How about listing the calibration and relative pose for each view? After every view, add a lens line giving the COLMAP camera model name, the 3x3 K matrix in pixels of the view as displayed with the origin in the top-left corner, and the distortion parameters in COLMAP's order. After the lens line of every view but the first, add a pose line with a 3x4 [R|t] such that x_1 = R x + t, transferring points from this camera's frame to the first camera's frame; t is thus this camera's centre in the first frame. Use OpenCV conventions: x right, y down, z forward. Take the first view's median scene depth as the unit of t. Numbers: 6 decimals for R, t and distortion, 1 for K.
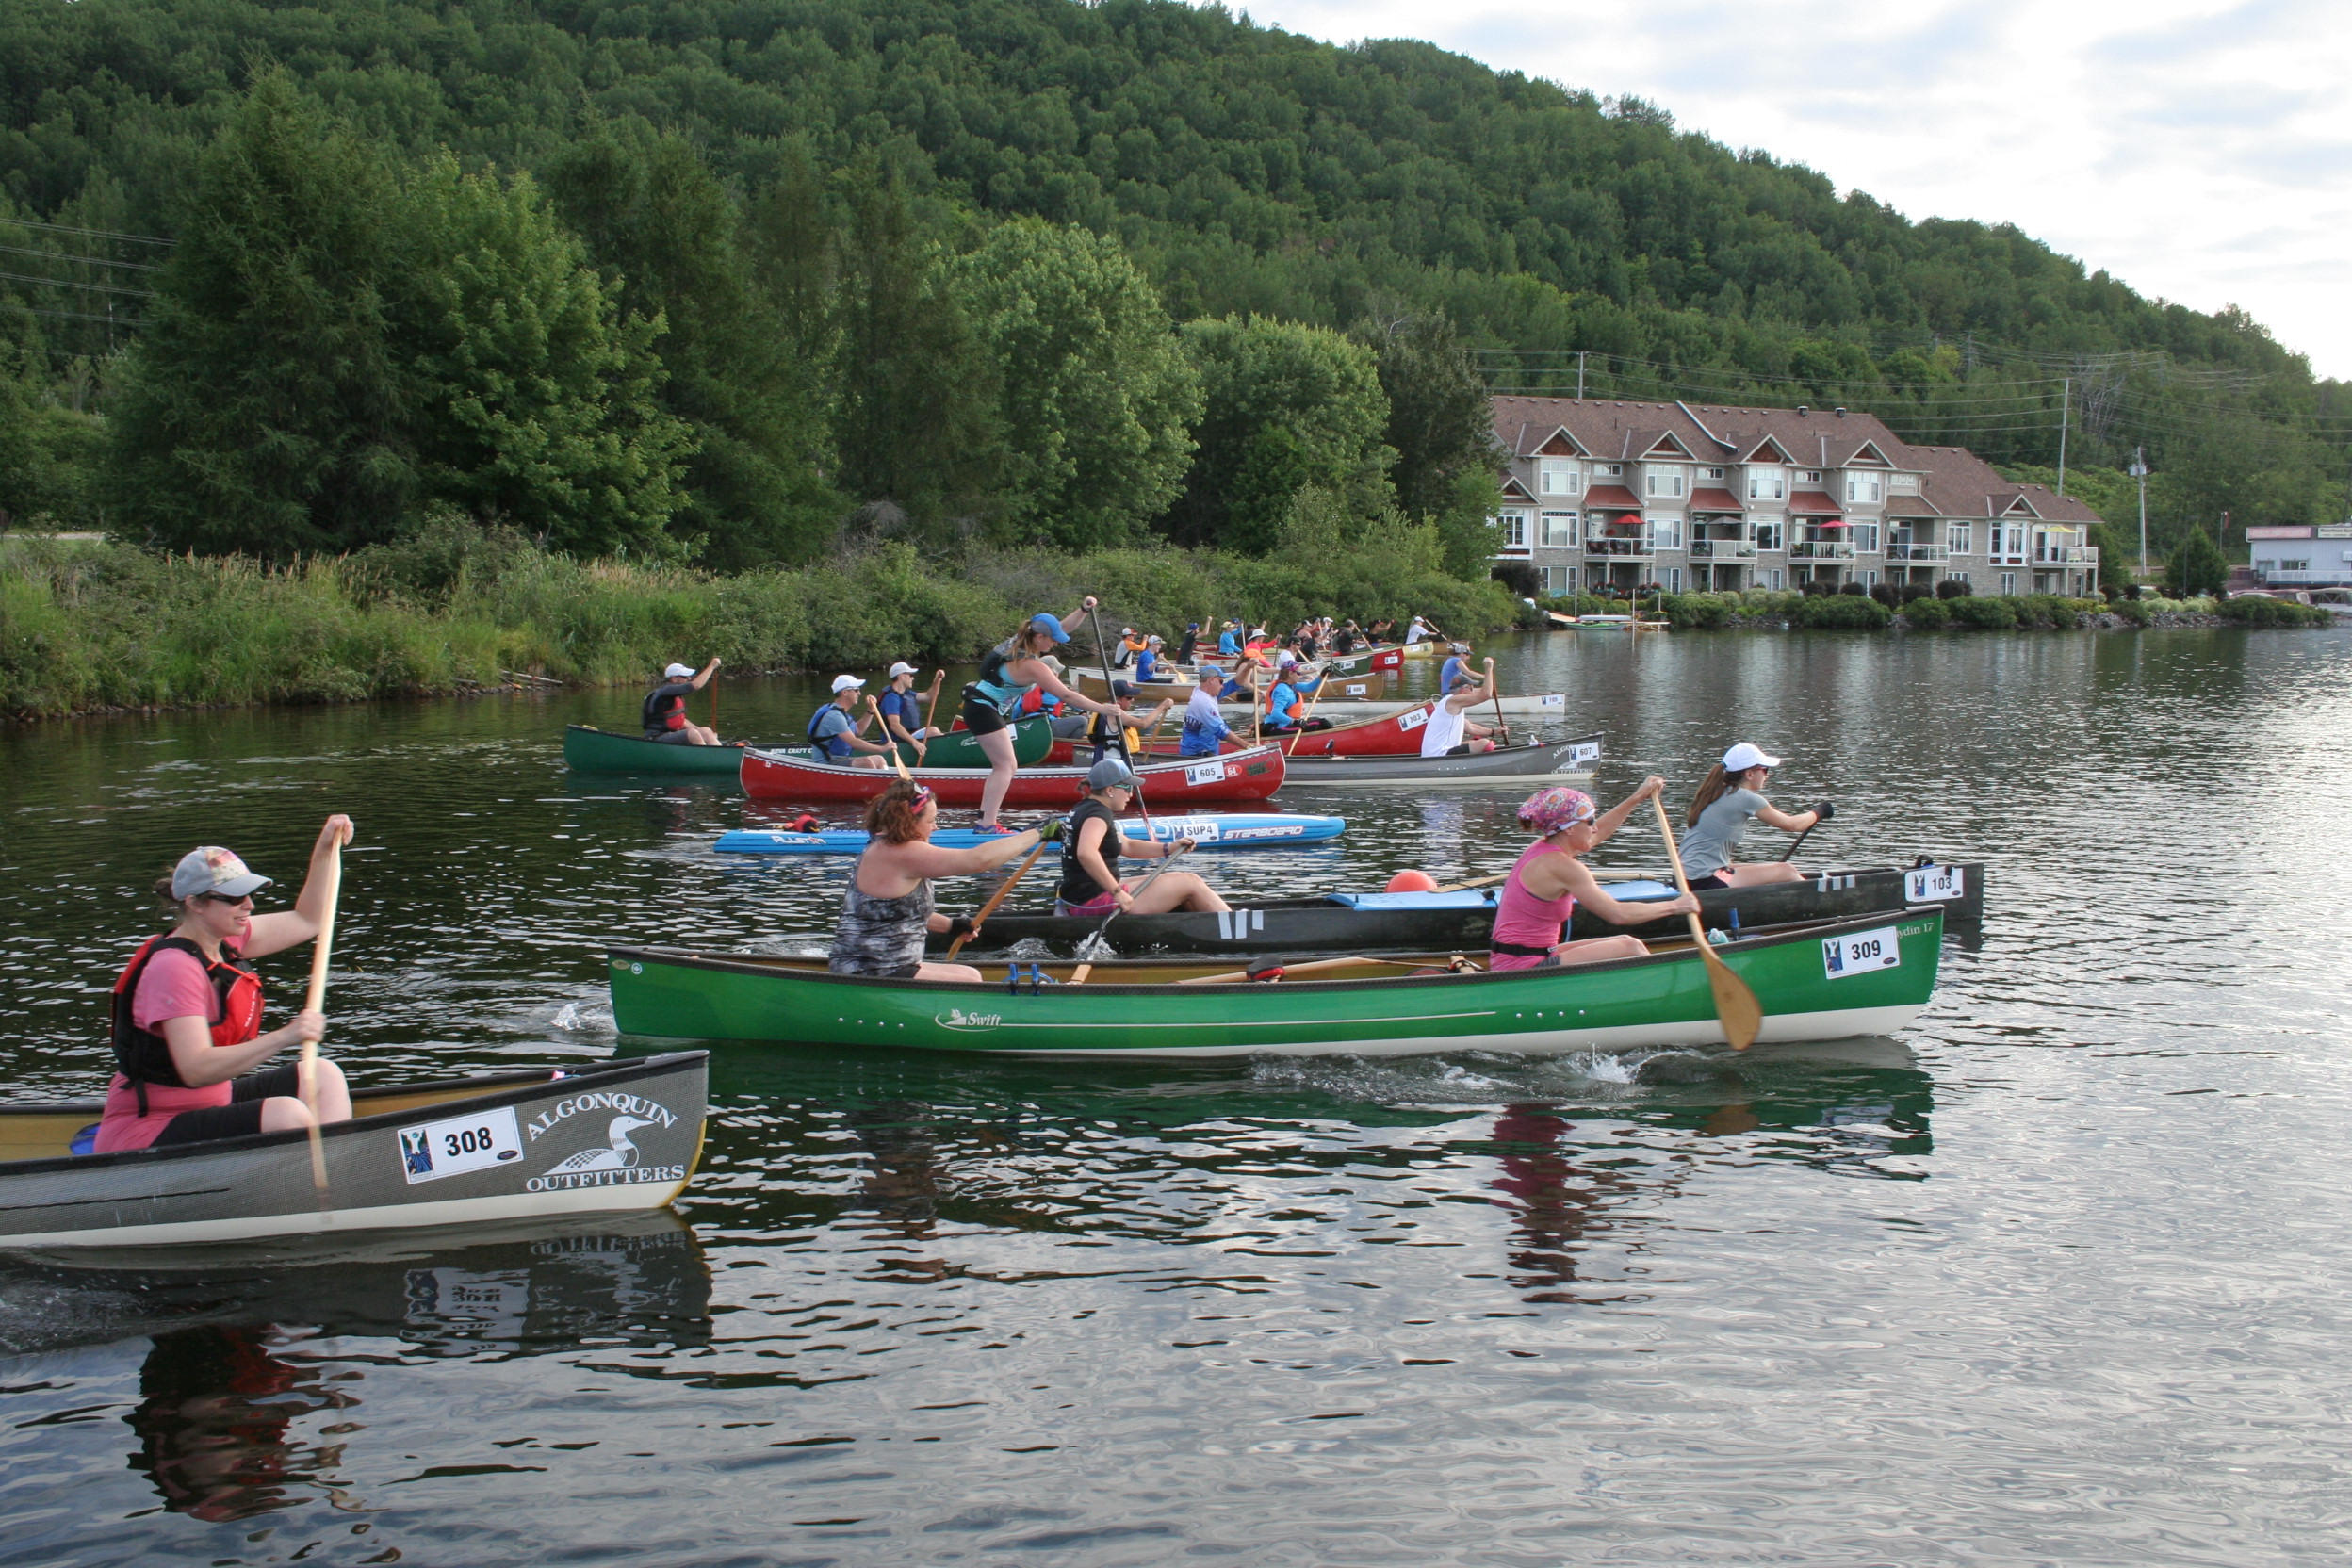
lens RADIAL K [[2262.2, 0, 1176.0], [0, 2262.2, 784.0], [0, 0, 1]] dist [-0.133550, 0.085793]
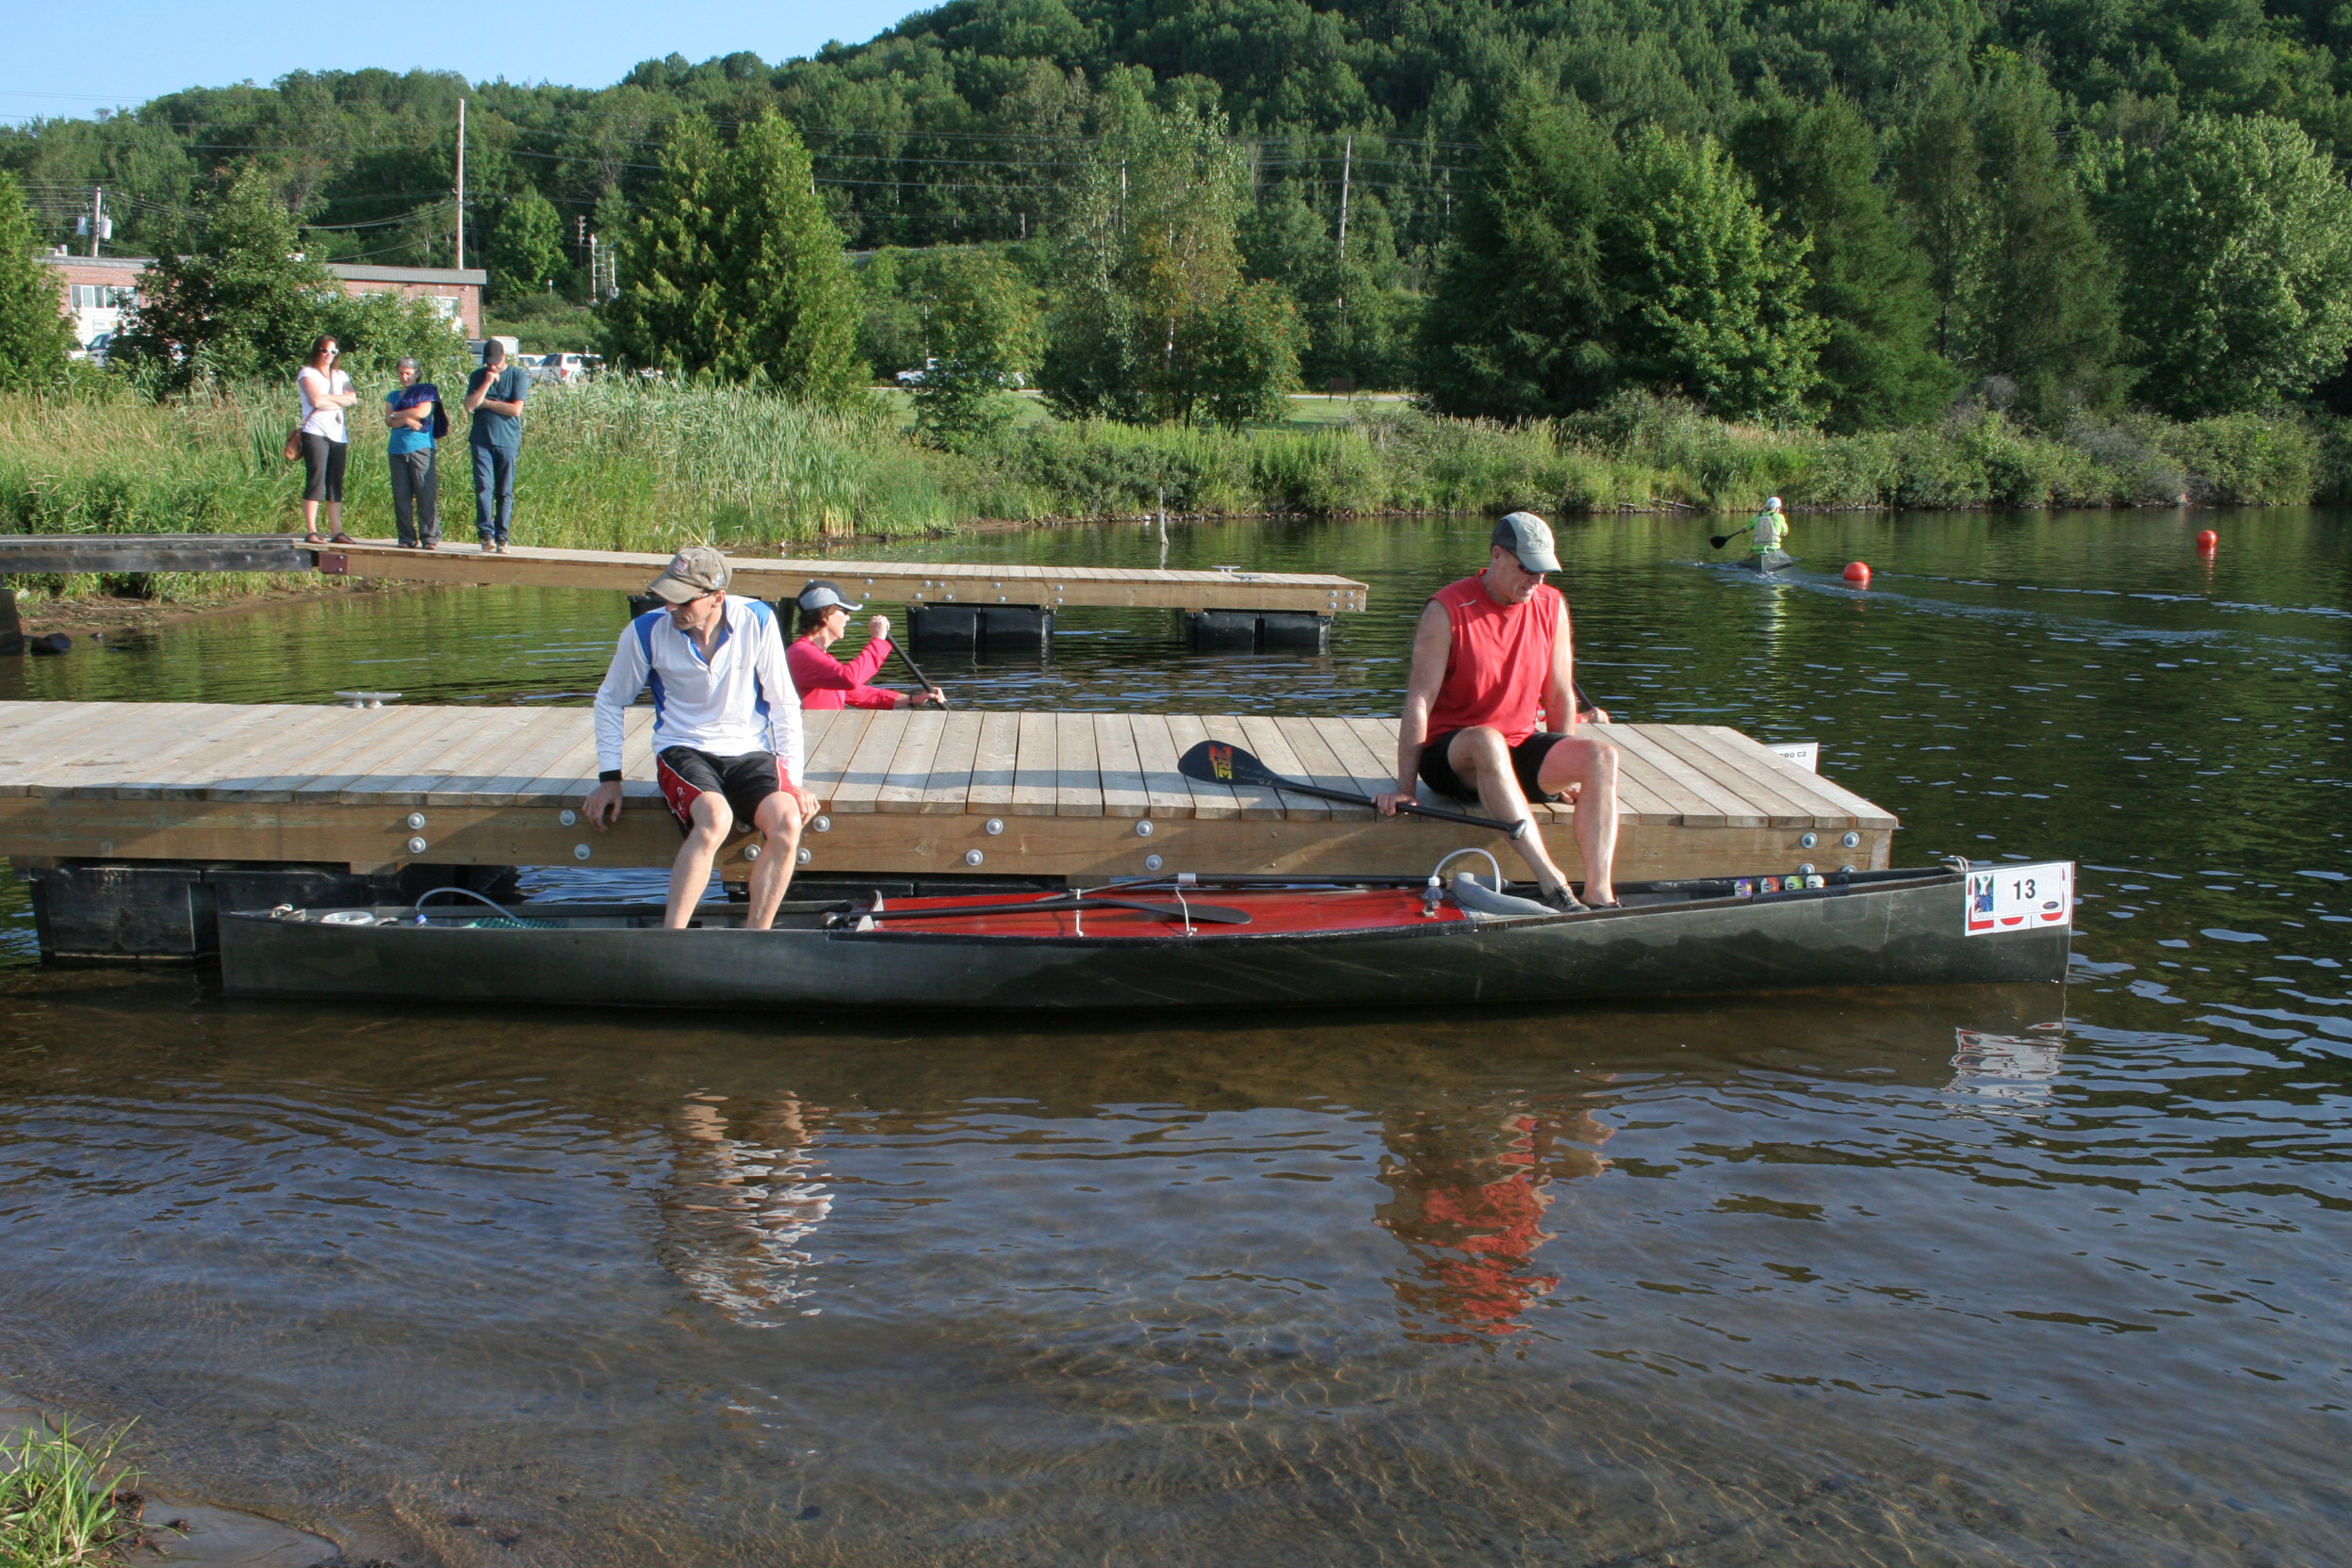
lens RADIAL K [[2372.0, 0, 1176.0], [0, 2372.0, 784.0], [0, 0, 1]] dist [-0.096934, 0.106396]
pose [[0.843012, 0.081146, -0.531739, 0.178961], [-0.050977, 0.996159, 0.071200, 0.027357], [0.535474, -0.032916, 0.843910, -0.315597]]
